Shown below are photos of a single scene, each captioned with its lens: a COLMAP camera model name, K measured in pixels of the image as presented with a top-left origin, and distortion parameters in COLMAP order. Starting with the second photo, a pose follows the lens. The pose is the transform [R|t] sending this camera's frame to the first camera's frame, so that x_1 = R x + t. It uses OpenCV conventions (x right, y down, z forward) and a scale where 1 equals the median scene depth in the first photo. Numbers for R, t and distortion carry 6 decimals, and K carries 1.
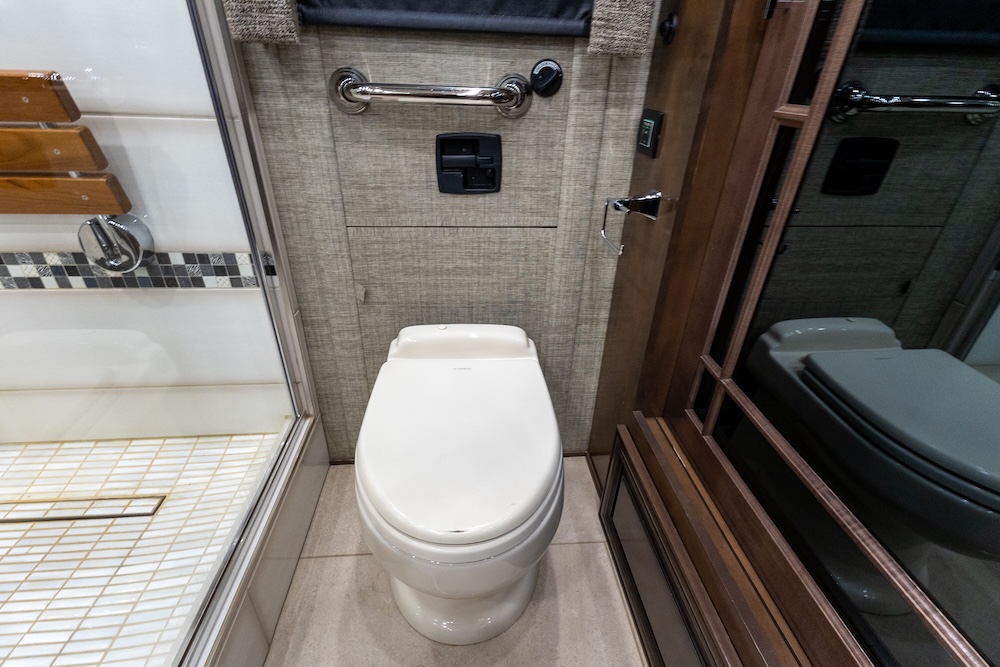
lens RADIAL K [[454.7, 0, 498.9], [0, 454.7, 339.0], [0, 0, 1]] dist [0.025711, 0.000635]
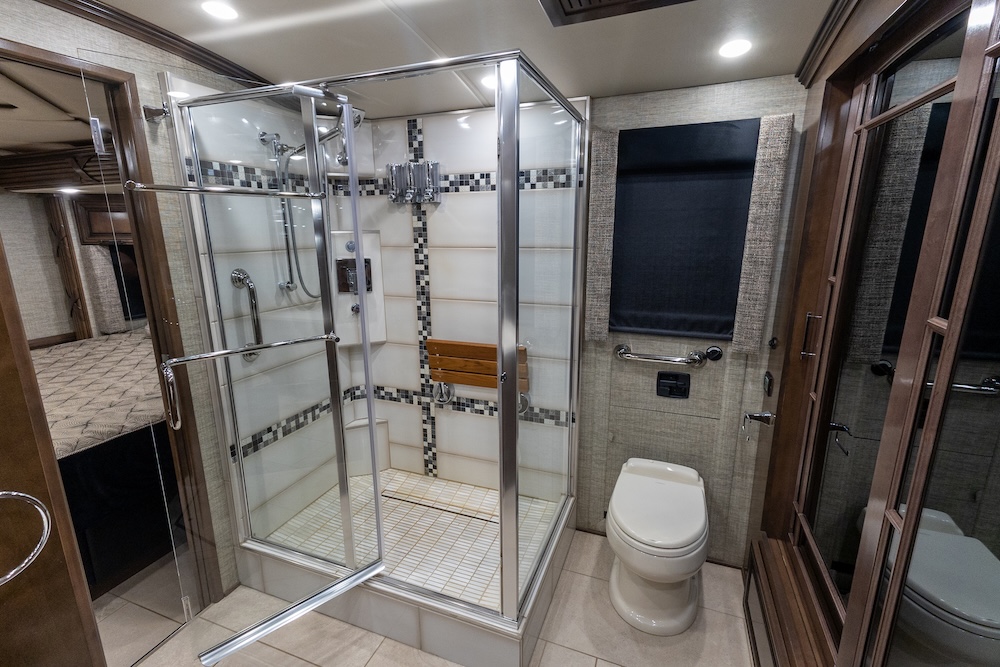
lens RADIAL K [[454.7, 0, 499.1], [0, 454.7, 334.8], [0, 0, 1]] dist [0.025711, 0.000635]
pose [[0.899519, 0.066493, -0.431791, 0.105086], [-0.193809, 0.946508, -0.257992, 0.096953], [0.391539, 0.315754, 0.864289, -1.180716]]
